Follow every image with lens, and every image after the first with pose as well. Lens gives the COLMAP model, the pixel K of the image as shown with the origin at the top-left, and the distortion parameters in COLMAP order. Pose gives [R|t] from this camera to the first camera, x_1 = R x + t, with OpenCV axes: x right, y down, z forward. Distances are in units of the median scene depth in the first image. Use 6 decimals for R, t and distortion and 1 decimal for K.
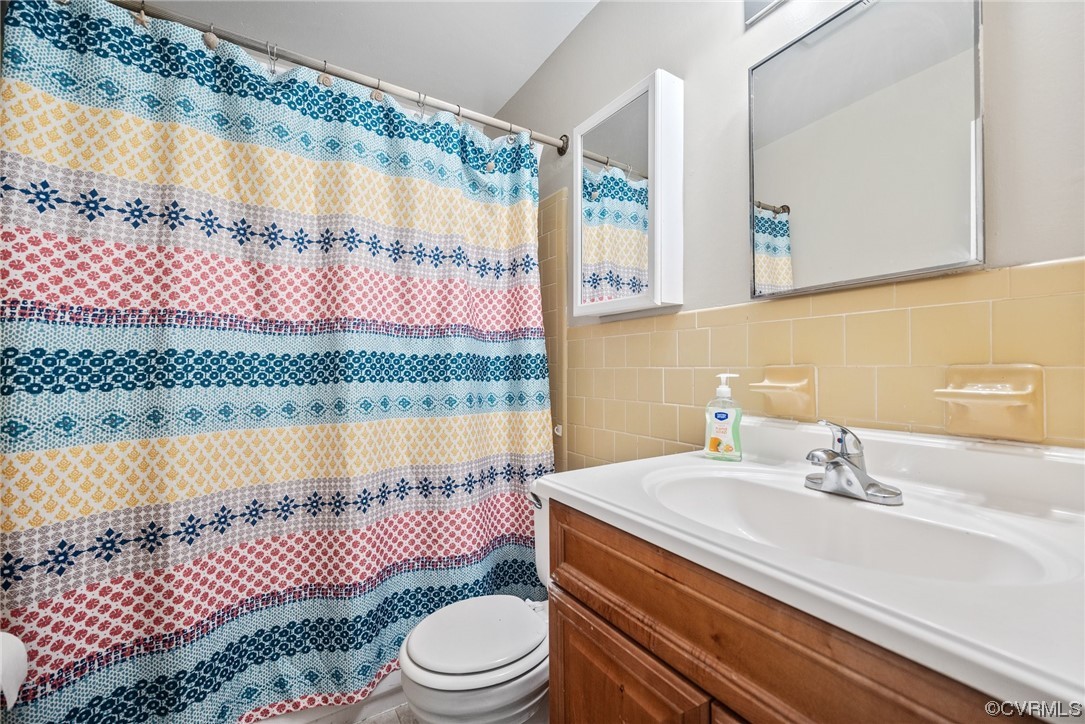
lens RADIAL K [[440.1, 0, 542.2], [0, 440.1, 363.9], [0, 0, 1]] dist [-0.001266, -0.000037]
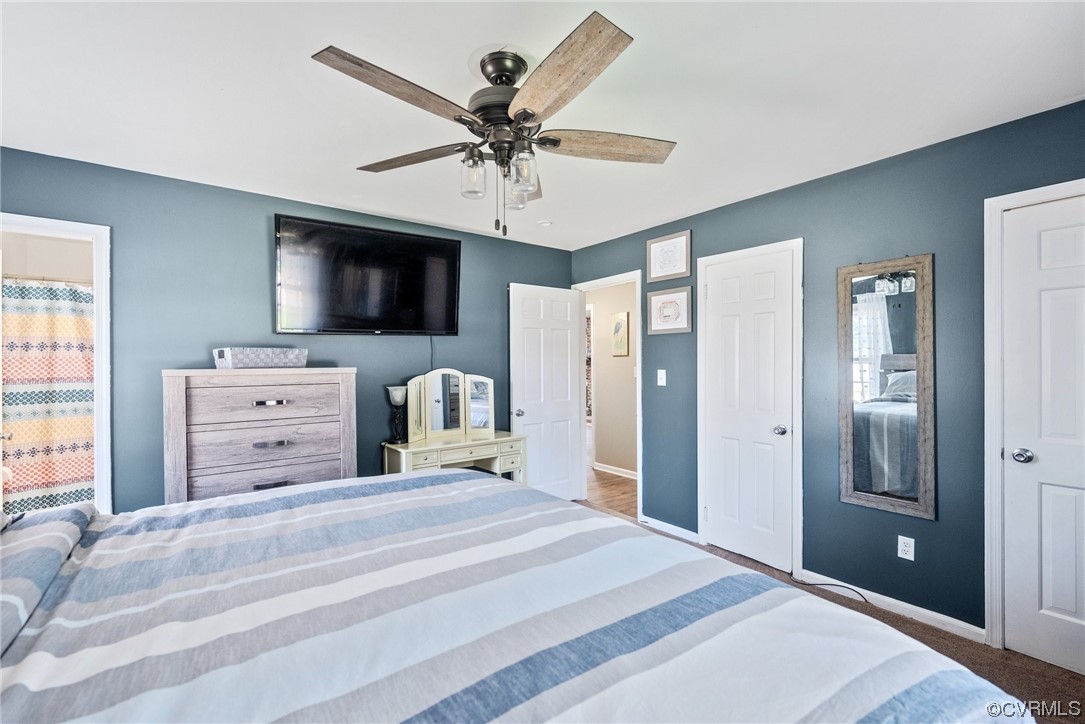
lens RADIAL K [[474.2, 0, 542.4], [0, 474.2, 362.3], [0, 0, 1]] dist [0.001514, 0.000137]
pose [[0.998663, -0.006271, 0.051321, 2.445265], [0.006248, 0.999980, 0.000596, -0.214338], [-0.051324, -0.000275, 0.998682, -2.543844]]
